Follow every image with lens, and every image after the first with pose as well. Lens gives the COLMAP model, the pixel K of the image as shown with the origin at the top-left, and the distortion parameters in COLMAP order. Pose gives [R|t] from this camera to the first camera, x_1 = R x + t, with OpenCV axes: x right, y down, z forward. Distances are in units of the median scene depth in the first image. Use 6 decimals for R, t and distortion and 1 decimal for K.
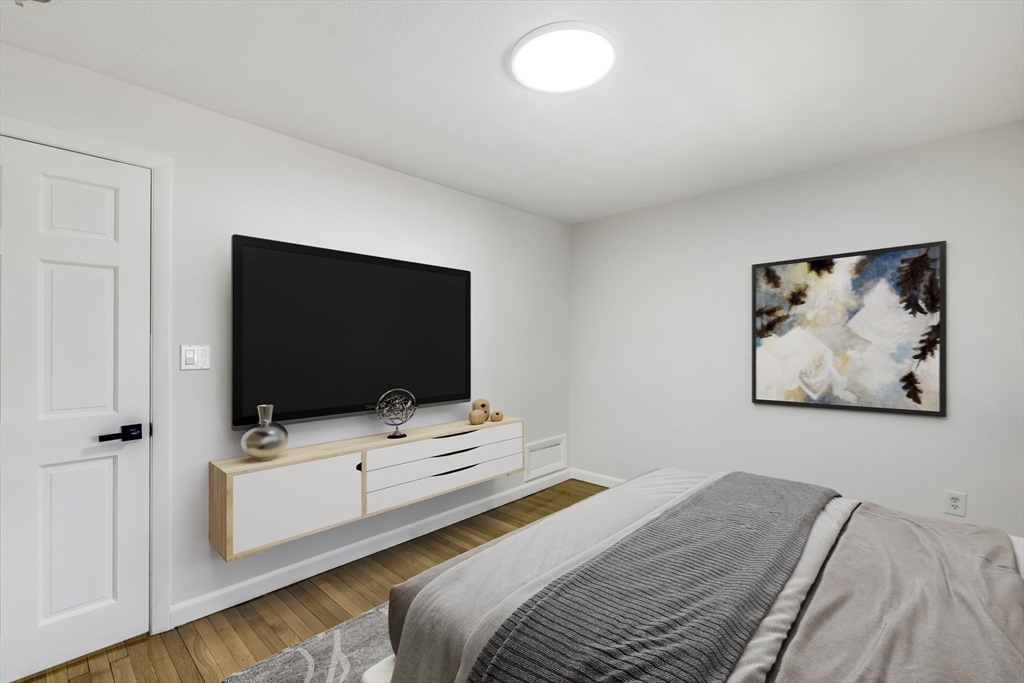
lens RADIAL K [[455.7, 0, 512.0], [0, 455.7, 339.3], [0, 0, 1]] dist [0.014500, 0.000615]
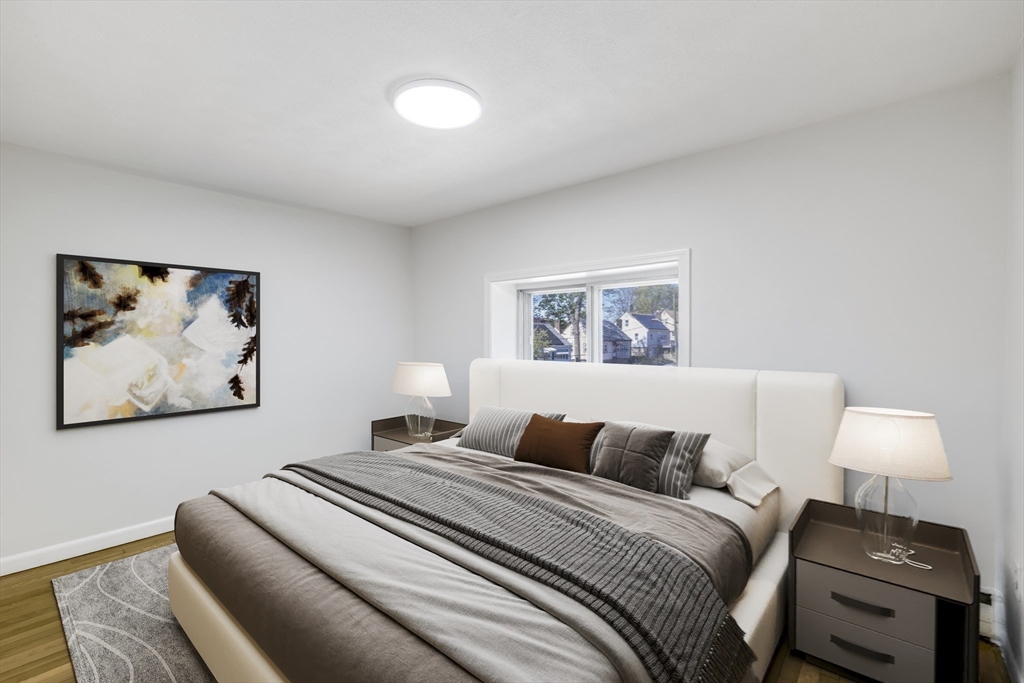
lens RADIAL K [[455.7, 0, 511.9], [0, 455.7, 342.9], [0, 0, 1]] dist [0.014500, 0.000615]
pose [[-0.035669, -0.012544, 0.999285, -0.341618], [-0.008626, 0.999888, 0.012244, -0.031478], [-0.999326, -0.008183, -0.035774, 0.293922]]
